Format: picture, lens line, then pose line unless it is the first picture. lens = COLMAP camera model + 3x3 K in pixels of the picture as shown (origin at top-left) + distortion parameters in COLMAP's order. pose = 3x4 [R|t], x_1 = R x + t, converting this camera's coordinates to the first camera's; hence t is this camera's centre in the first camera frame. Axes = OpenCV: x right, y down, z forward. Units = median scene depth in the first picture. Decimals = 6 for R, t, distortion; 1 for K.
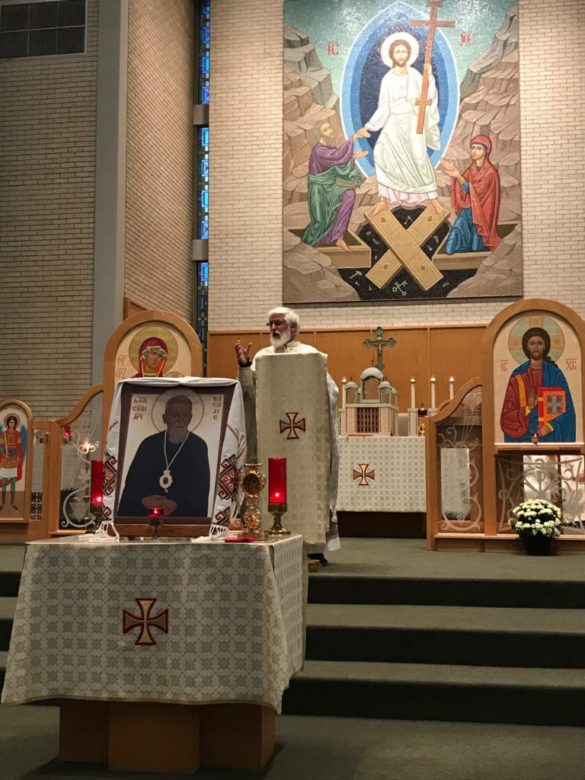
lens RADIAL K [[1027.2, 0, 295.5], [0, 1027.2, 389.1], [0, 0, 1]] dist [0.219785, -0.834262]
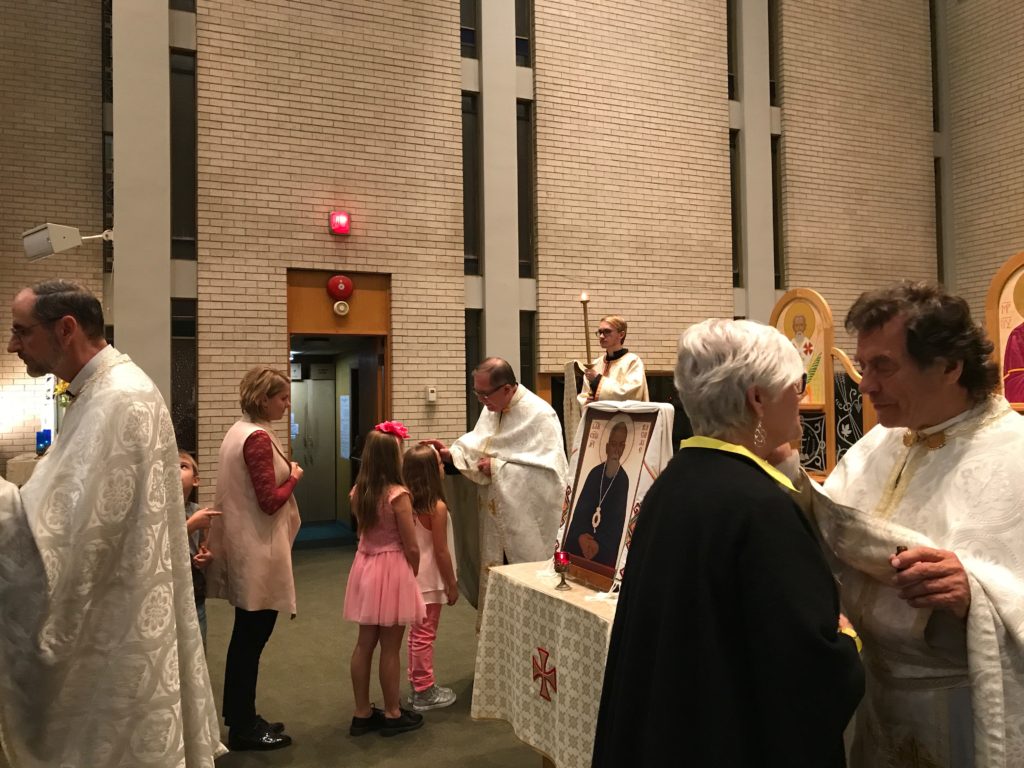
lens RADIAL K [[842.7, 0, 508.8], [0, 842.7, 377.9], [0, 0, 1]] dist [0.027128, -0.047211]
pose [[0.560804, -0.035393, -0.827192, 0.116986], [0.096957, 0.995019, 0.023159, -0.015546], [0.822252, -0.093189, 0.561443, 0.136915]]
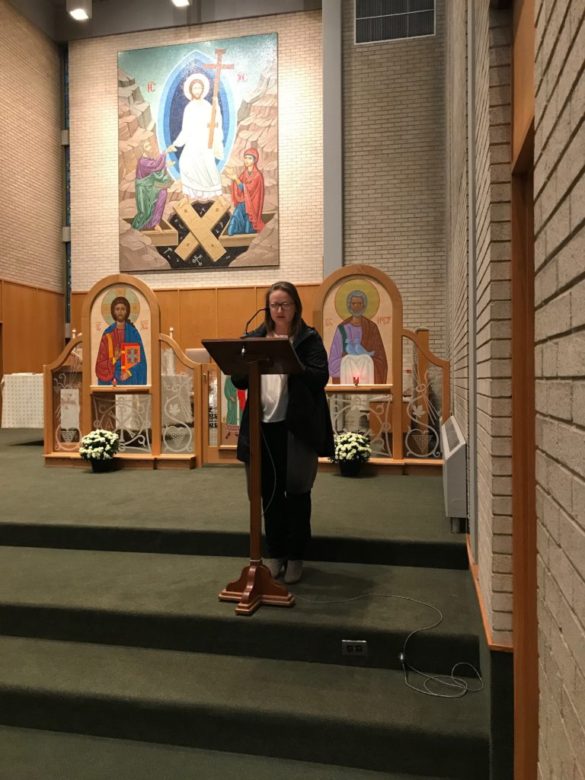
lens RADIAL K [[646.8, 0, 291.2], [0, 646.8, 384.7], [0, 0, 1]] dist [0.014541, -0.001791]
pose [[0.999051, -0.004512, -0.043310, 0.267944], [0.008922, 0.994726, 0.102182, -0.017185], [0.042621, -0.102472, 0.993822, 0.104699]]
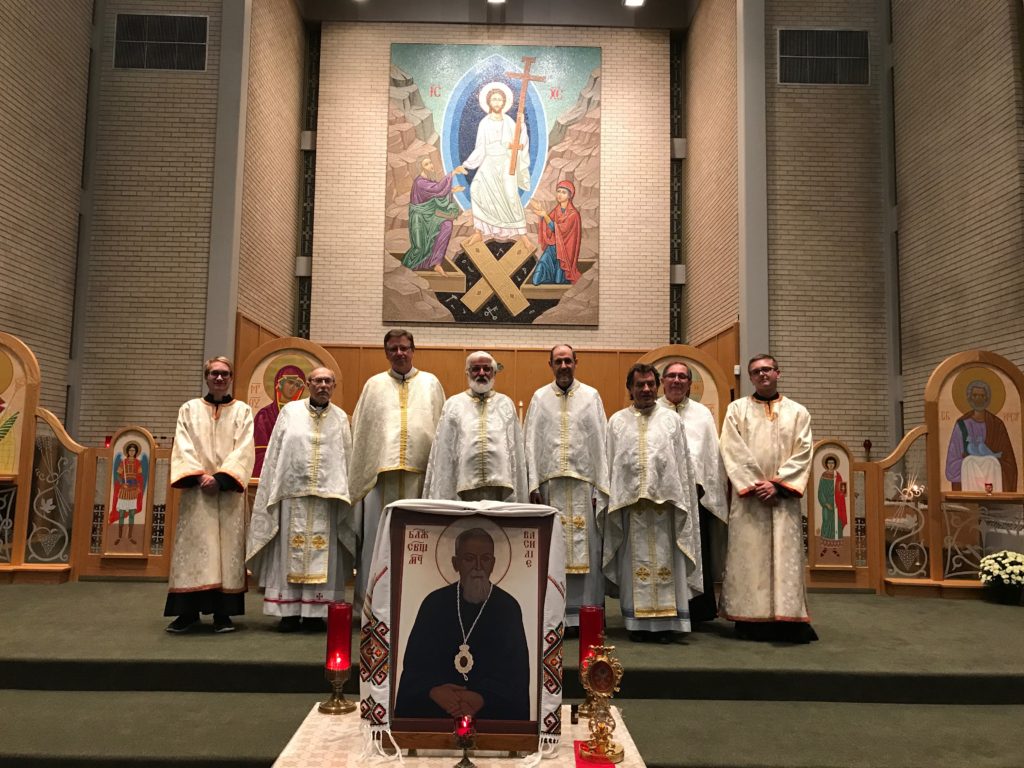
lens RADIAL K [[839.0, 0, 493.7], [0, 839.0, 384.1], [0, 0, 1]] dist [0.094056, -0.248659]
pose [[0.983133, 0.033155, 0.179862, -0.055180], [-0.034466, 0.999397, 0.004171, -0.025559], [-0.179615, -0.010300, 0.983683, 0.114968]]
